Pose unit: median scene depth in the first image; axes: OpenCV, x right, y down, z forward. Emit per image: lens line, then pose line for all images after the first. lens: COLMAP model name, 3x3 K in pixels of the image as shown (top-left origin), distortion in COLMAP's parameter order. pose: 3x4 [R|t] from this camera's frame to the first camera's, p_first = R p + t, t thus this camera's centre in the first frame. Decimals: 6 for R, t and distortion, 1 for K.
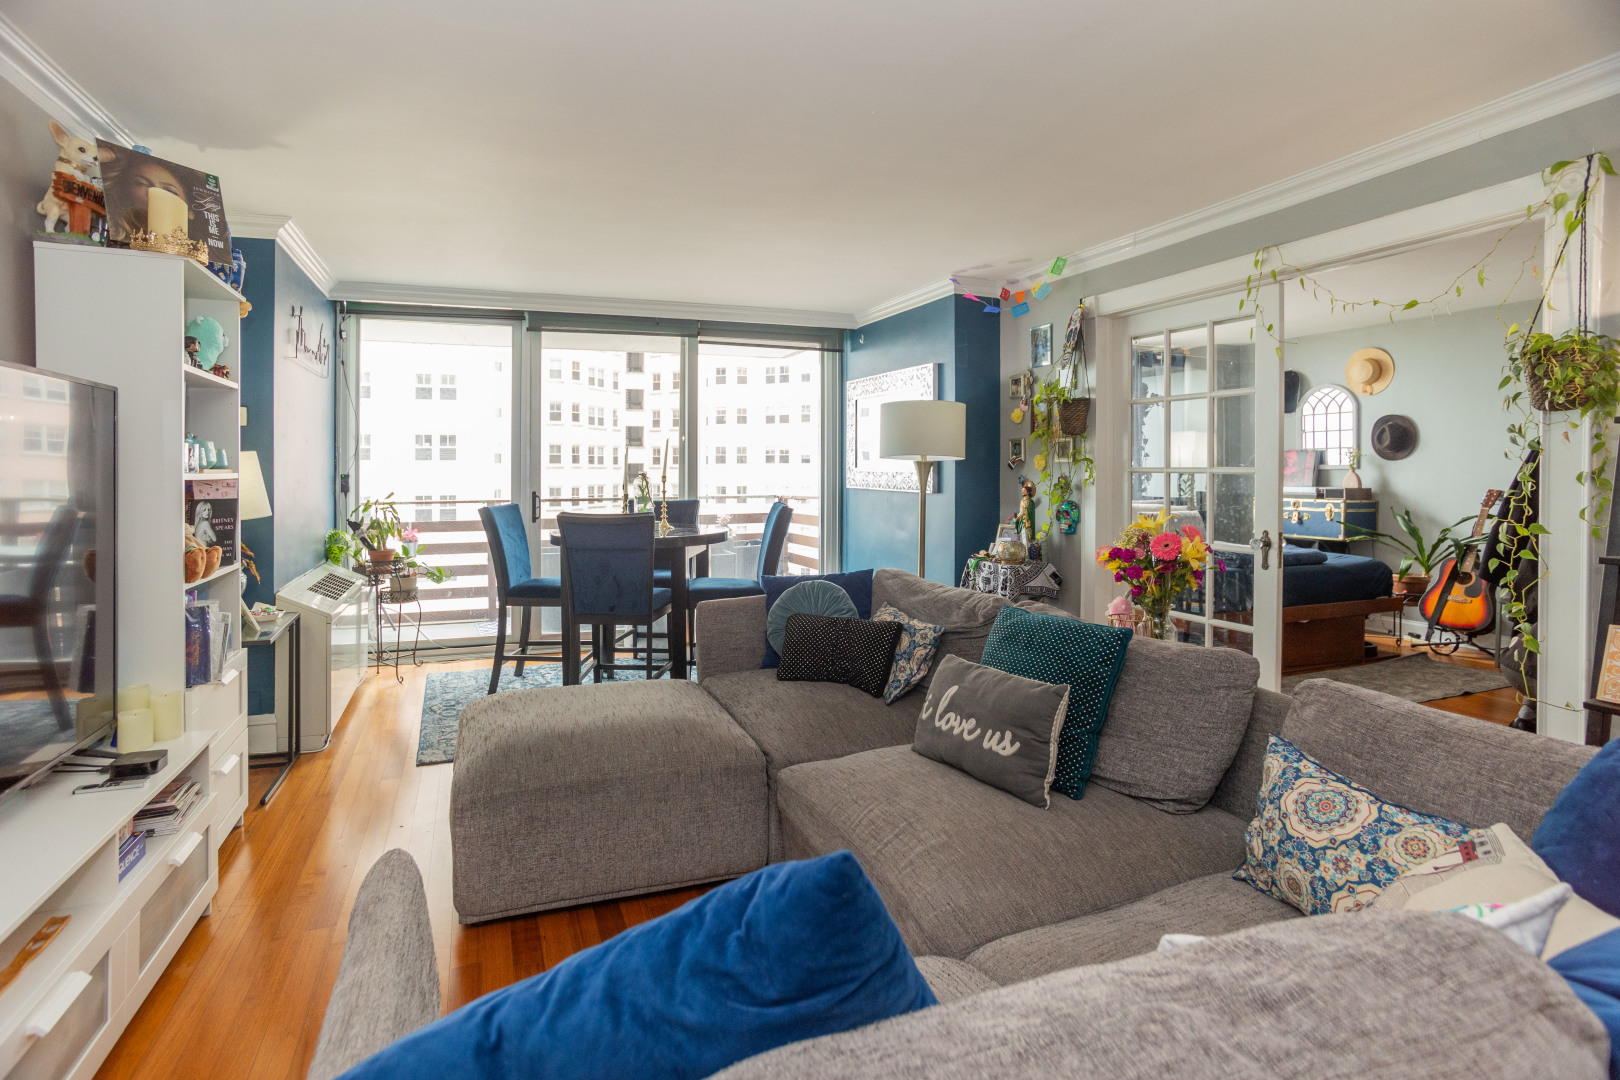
lens RADIAL K [[794.9, 0, 777.2], [0, 794.9, 485.4], [0, 0, 1]] dist [-0.061841, 0.041289]
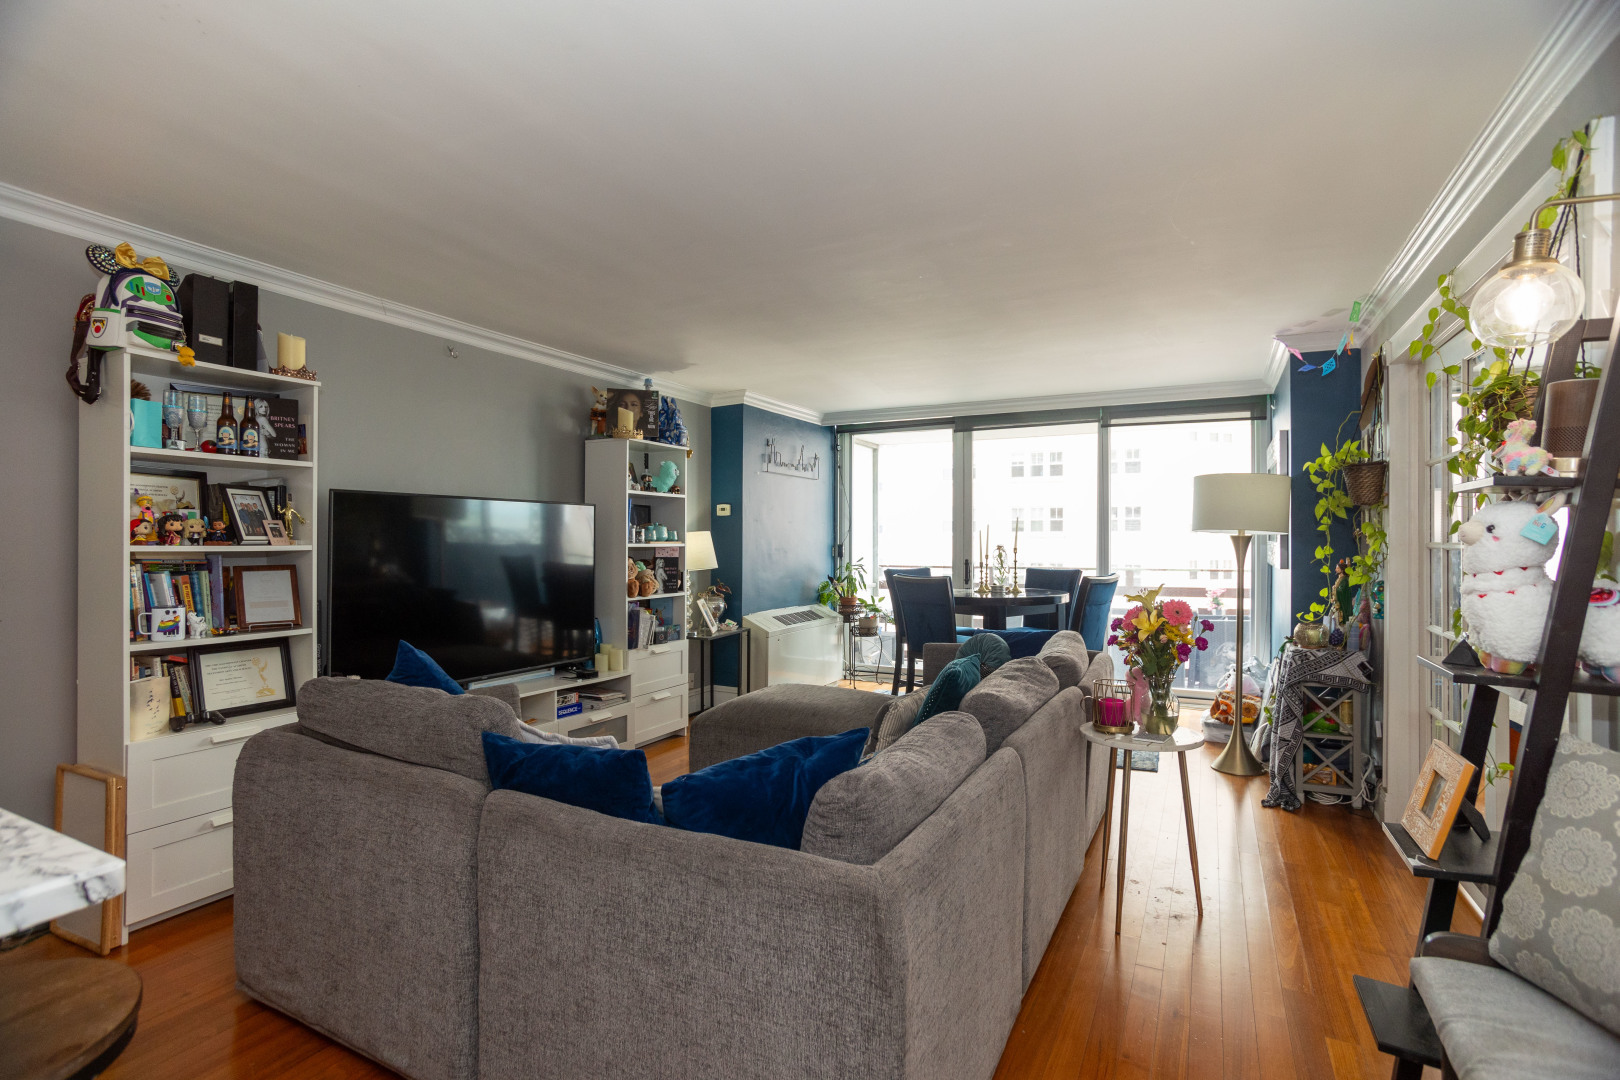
lens RADIAL K [[782.5, 0, 810.0], [0, 782.5, 540.0], [0, 0, 1]] dist [-0.040588, 0.000190]
pose [[0.685854, 0.003192, -0.727732, 0.614250], [-0.018684, 0.999738, -0.013225, -0.003945], [0.727499, 0.022668, 0.685734, -0.035677]]
